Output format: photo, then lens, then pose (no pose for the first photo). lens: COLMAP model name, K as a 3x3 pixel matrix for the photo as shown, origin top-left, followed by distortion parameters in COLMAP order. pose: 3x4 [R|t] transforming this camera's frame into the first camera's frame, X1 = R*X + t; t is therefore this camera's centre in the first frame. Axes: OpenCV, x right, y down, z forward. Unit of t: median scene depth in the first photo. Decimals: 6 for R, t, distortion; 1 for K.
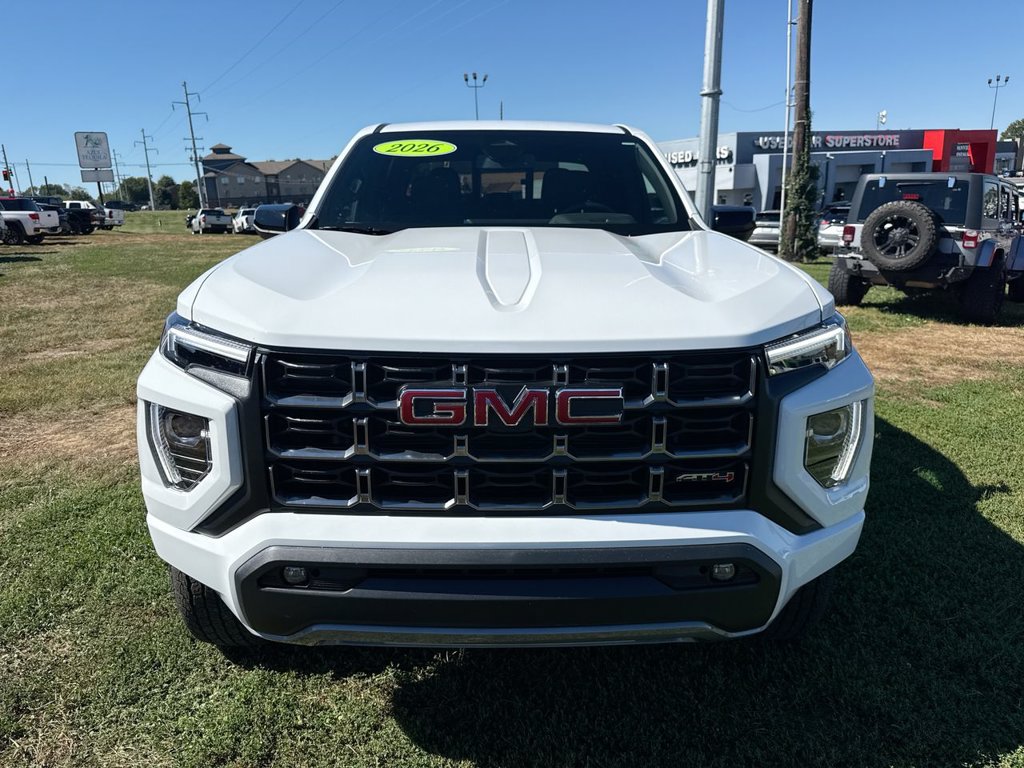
lens RADIAL K [[718.8, 0, 512.0], [0, 718.8, 384.0], [0, 0, 1]] dist [0.079313, -0.123250]
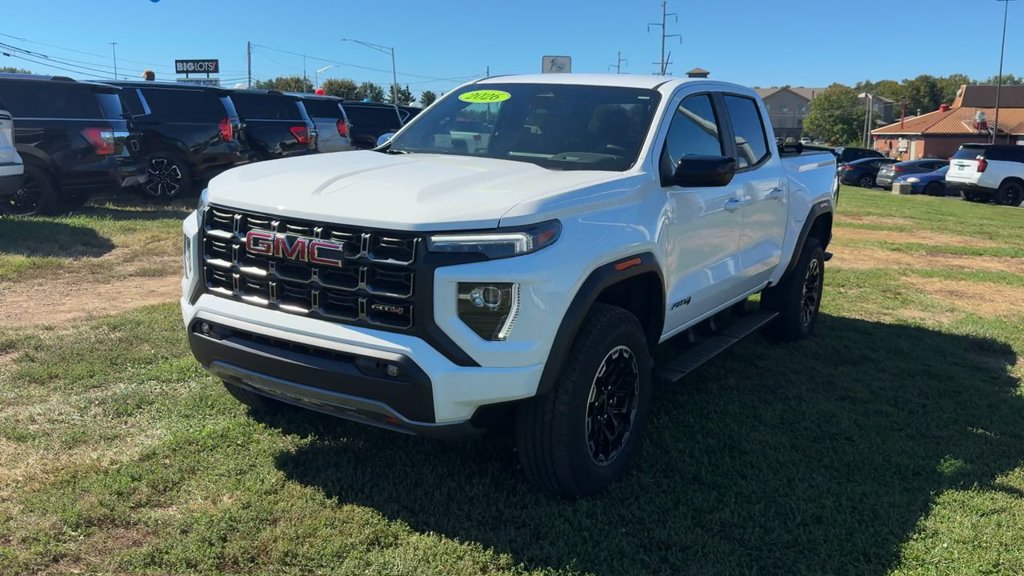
lens RADIAL K [[821.9, 0, 524.4], [0, 821.9, 271.8], [0, 0, 1]] dist [0.095095, -0.156815]
pose [[0.867909, 0.133152, -0.478543, 1.392386], [-0.173642, 0.983949, -0.041147, 0.070410], [0.465383, 0.118808, 0.877099, -0.477589]]
